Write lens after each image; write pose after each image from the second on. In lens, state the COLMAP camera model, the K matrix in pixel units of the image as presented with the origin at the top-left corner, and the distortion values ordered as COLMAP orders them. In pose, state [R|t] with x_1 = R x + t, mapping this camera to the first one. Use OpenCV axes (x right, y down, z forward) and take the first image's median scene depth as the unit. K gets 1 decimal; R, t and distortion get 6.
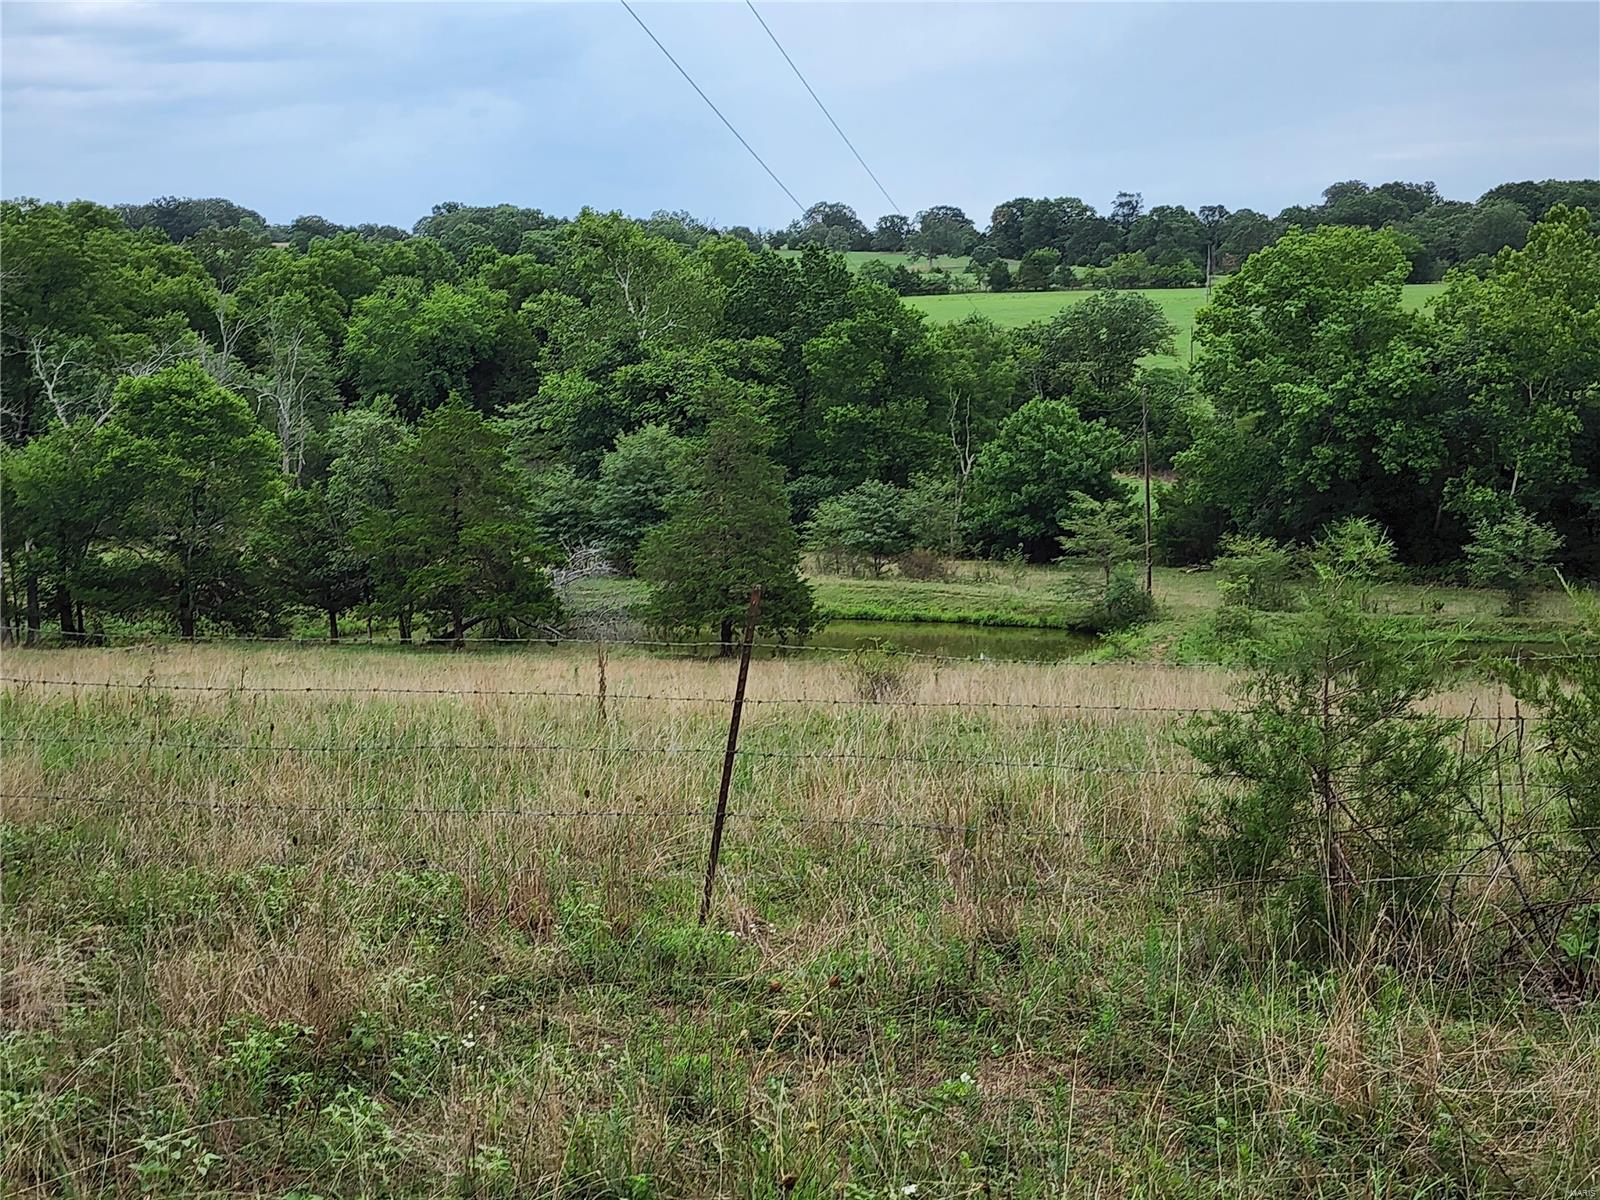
lens RADIAL K [[1073.4, 0, 798.5], [0, 1073.4, 614.7], [0, 0, 1]] dist [0.044461, -0.011360]
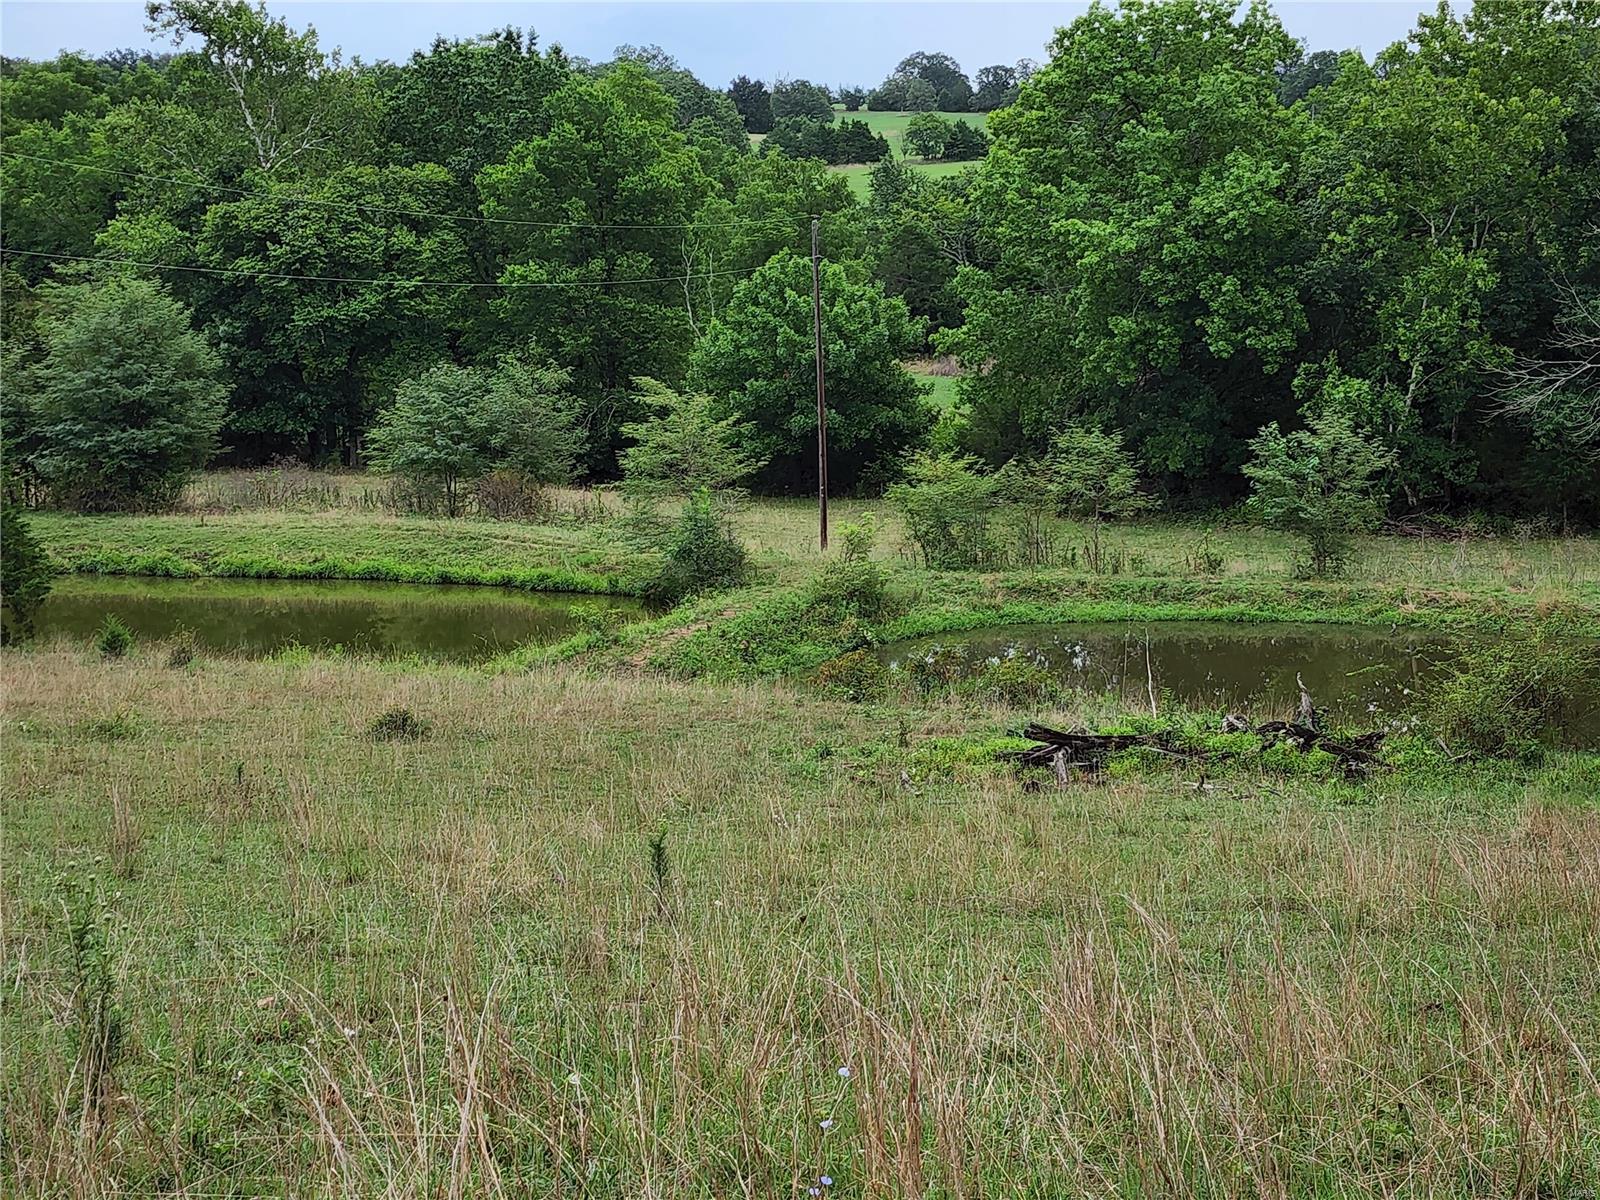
lens RADIAL K [[1352.5, 0, 801.2], [0, 1352.5, 590.0], [0, 0, 1]] dist [0.062826, -0.009489]
pose [[0.999984, 0.003167, -0.004632, 0.294058], [-0.003087, 0.999846, 0.017260, -0.004073], [0.004686, -0.017245, 0.999840, 0.178679]]
